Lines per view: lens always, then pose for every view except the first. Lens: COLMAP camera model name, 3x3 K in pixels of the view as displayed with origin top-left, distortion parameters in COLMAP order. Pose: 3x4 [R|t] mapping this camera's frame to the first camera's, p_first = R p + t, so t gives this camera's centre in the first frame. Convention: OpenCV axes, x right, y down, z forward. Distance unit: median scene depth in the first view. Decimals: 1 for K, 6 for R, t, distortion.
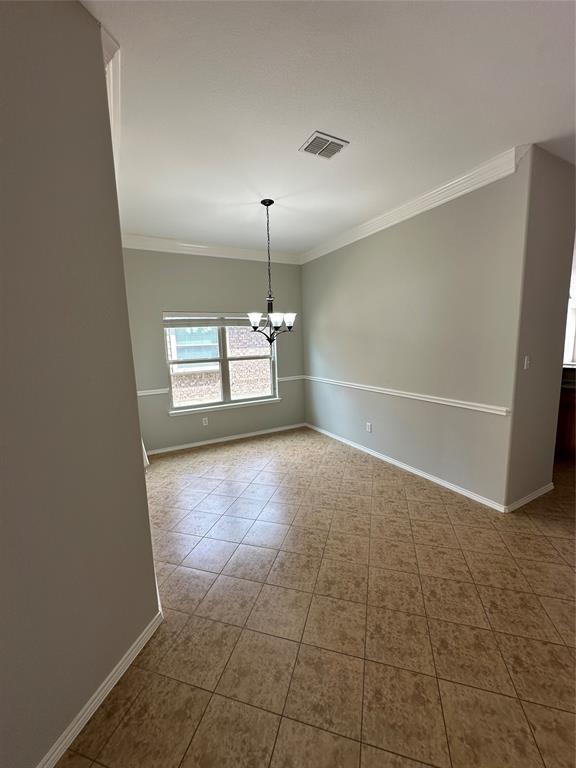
lens RADIAL K [[309.1, 0, 288.4], [0, 309.1, 404.4], [0, 0, 1]] dist [0.001955, 0.000466]
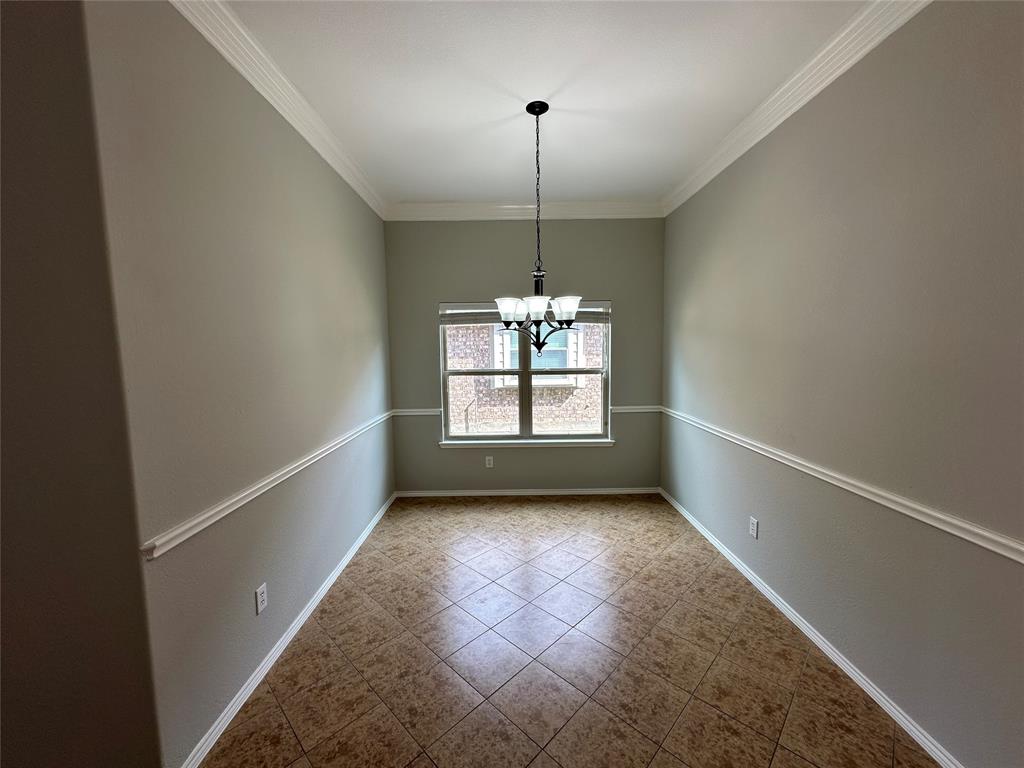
lens RADIAL K [[419.0, 0, 507.6], [0, 419.0, 403.6], [0, 0, 1]] dist [0.001781, 0.000295]
pose [[0.884338, 0.085671, -0.458919, 0.172845], [-0.114020, 0.992884, -0.034365, -0.043074], [0.452710, 0.082716, 0.887813, 0.194318]]
